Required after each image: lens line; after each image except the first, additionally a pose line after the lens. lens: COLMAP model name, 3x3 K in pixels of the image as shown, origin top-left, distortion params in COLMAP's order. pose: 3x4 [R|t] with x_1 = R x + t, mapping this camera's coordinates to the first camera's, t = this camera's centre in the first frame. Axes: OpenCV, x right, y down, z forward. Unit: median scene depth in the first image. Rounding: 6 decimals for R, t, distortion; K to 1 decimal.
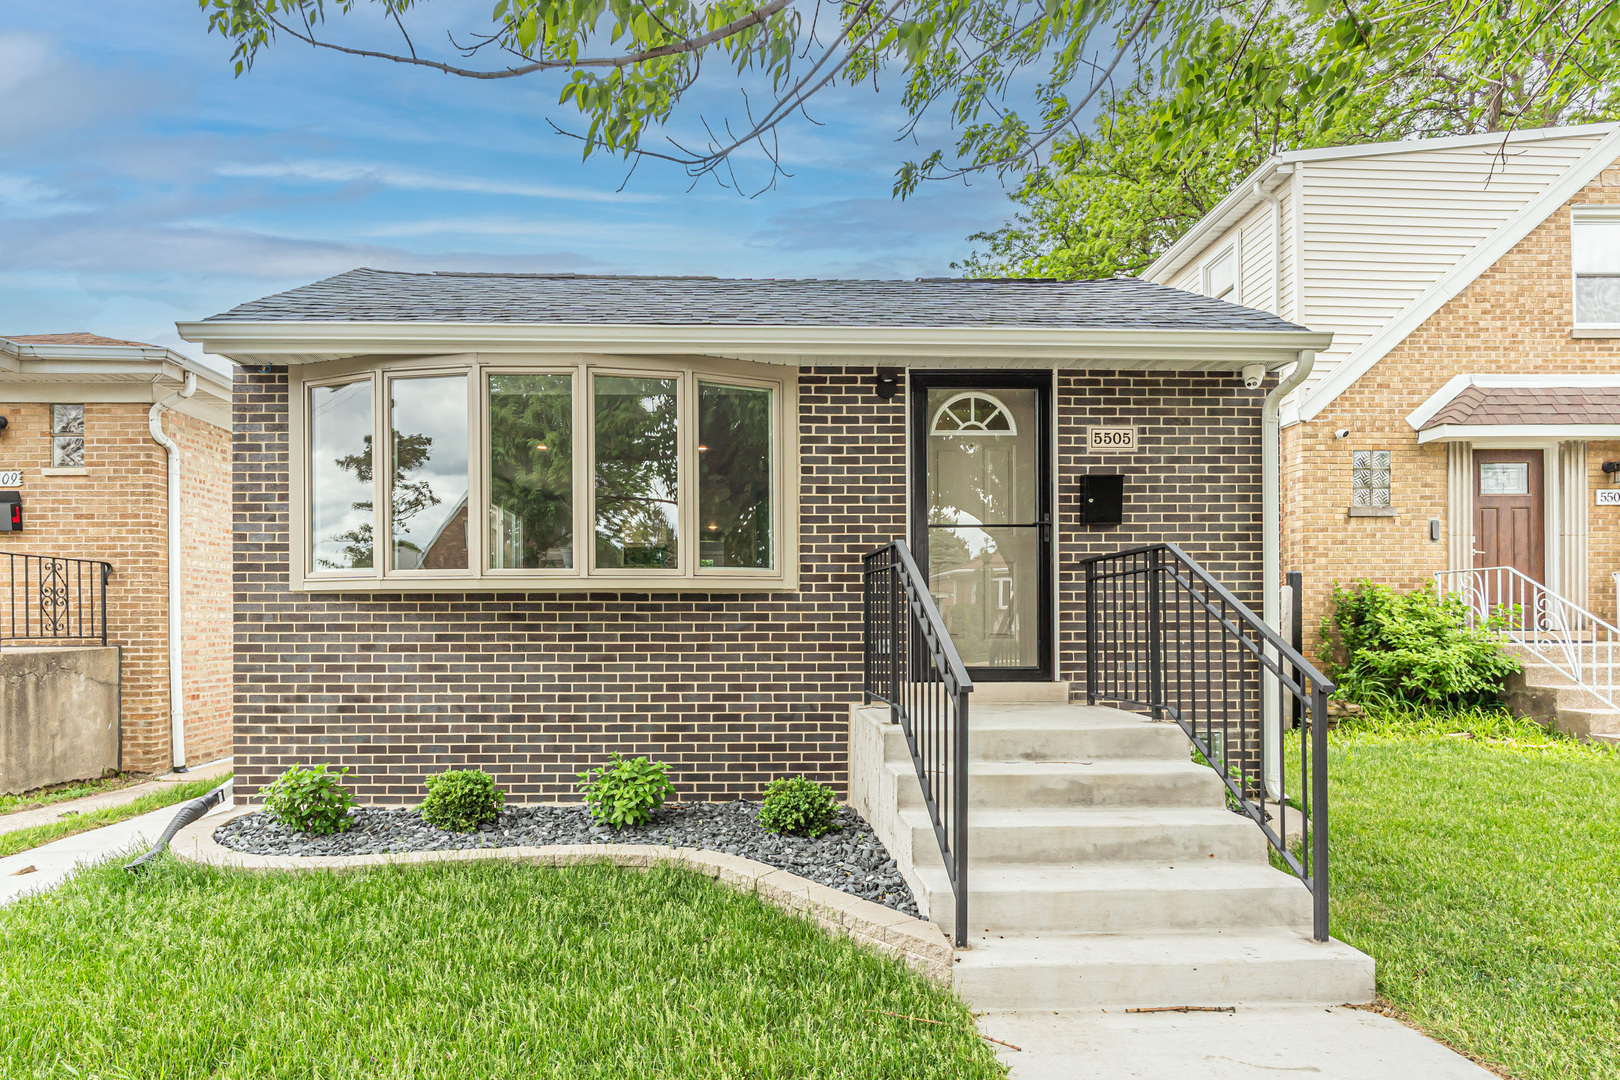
lens RADIAL K [[713.2, 0, 782.4], [0, 713.2, 621.5], [0, 0, 1]] dist [-0.003628, -0.001346]
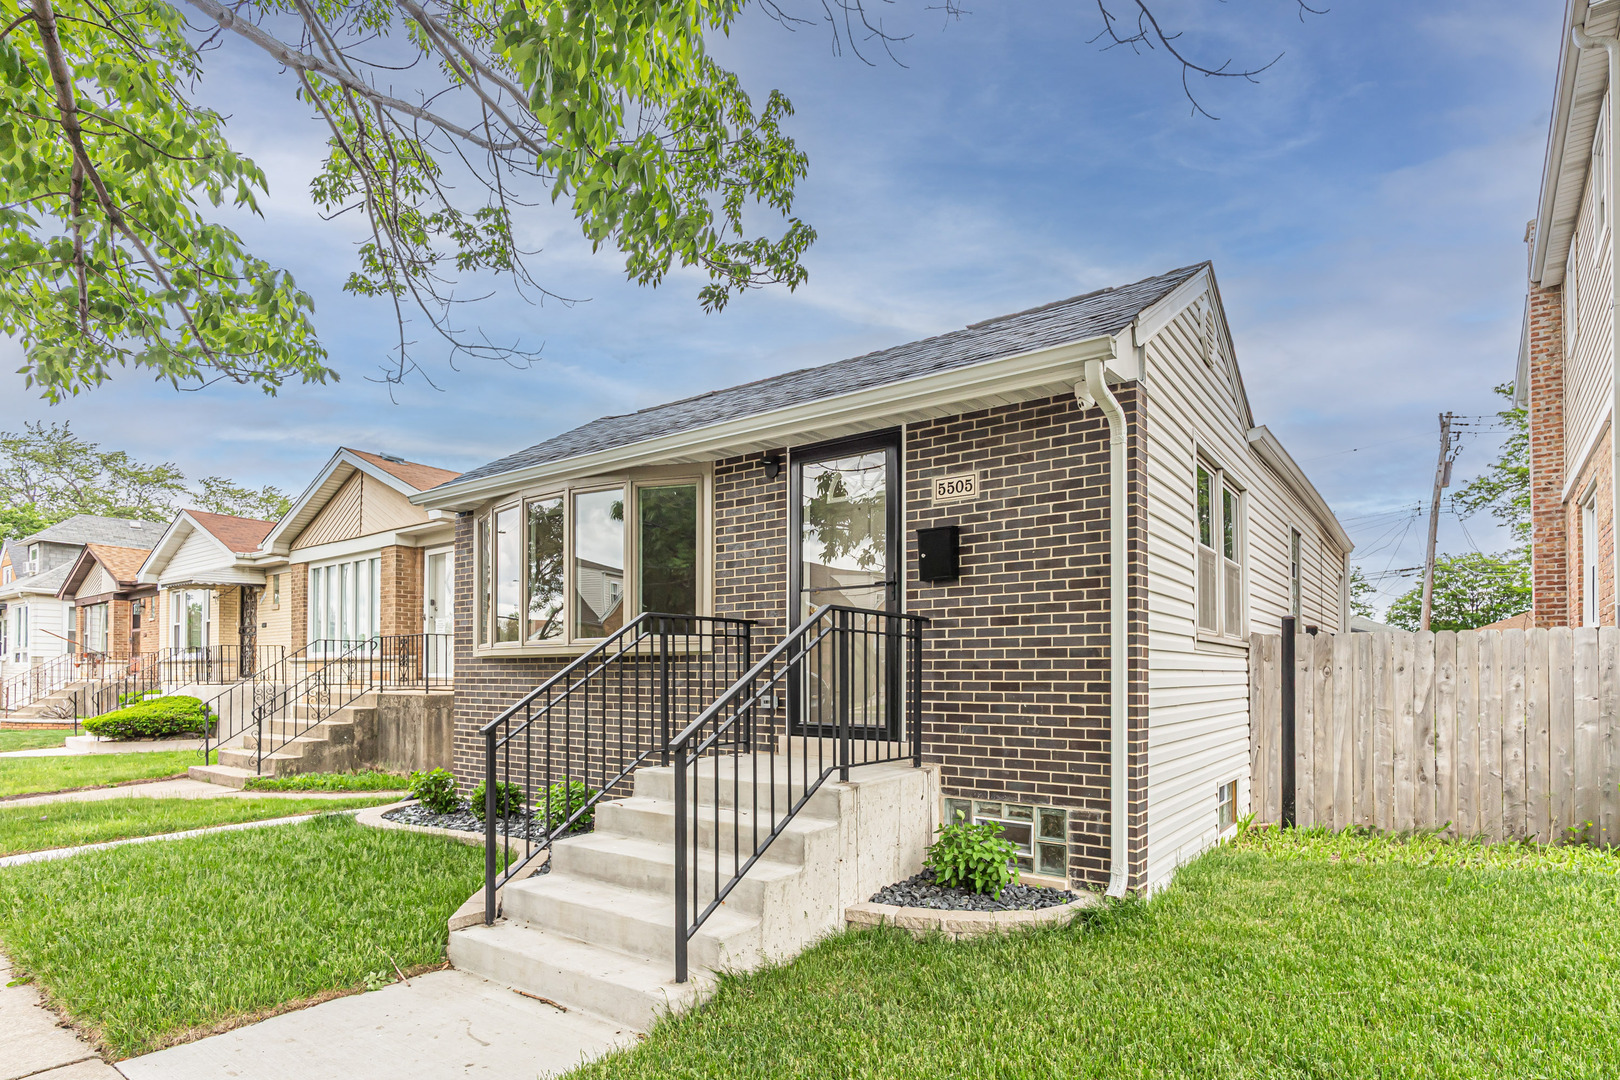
lens RADIAL K [[713.2, 0, 817.2], [0, 713.2, 668.5], [0, 0, 1]] dist [-0.003628, -0.001346]
pose [[0.846710, -0.002074, -0.532050, 0.809712], [-0.001500, 0.999979, -0.006285, -0.010321], [0.532052, 0.006120, 0.846689, 0.103567]]
